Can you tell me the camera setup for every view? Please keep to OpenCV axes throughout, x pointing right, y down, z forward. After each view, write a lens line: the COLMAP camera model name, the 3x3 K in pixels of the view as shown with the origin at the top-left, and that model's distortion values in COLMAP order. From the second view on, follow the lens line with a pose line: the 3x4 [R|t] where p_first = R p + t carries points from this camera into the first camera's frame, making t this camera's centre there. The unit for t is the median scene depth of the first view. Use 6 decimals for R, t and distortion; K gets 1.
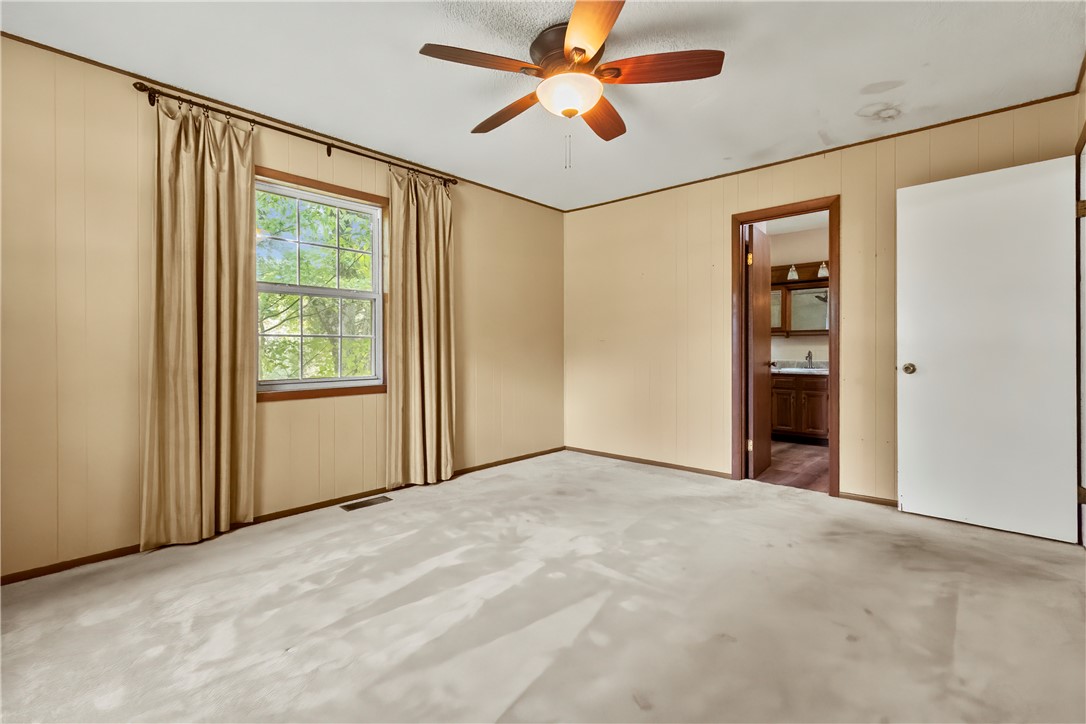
lens RADIAL K [[507.8, 0, 537.2], [0, 507.8, 350.4], [0, 0, 1]] dist [0.000369, 0.000108]
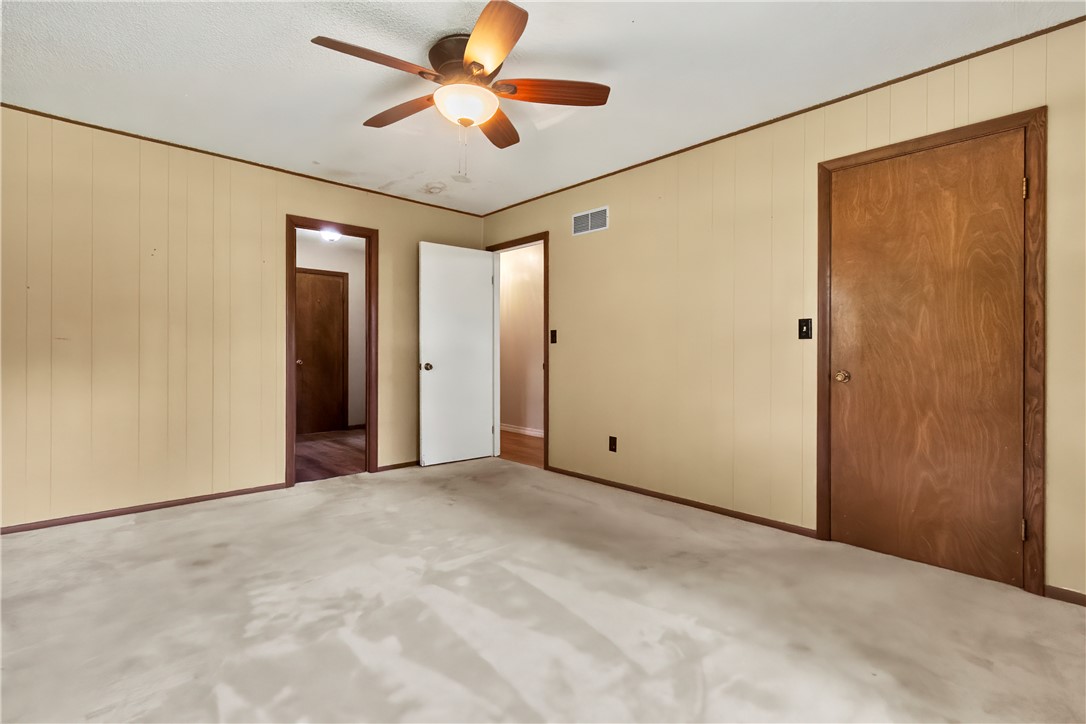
lens RADIAL K [[507.8, 0, 537.2], [0, 507.8, 350.4], [0, 0, 1]] dist [0.000369, 0.000108]
pose [[0.080607, 0.005268, 0.996732, -0.702446], [0.002378, 0.999982, -0.005477, -0.000589], [-0.996743, 0.002812, 0.080593, 0.579542]]
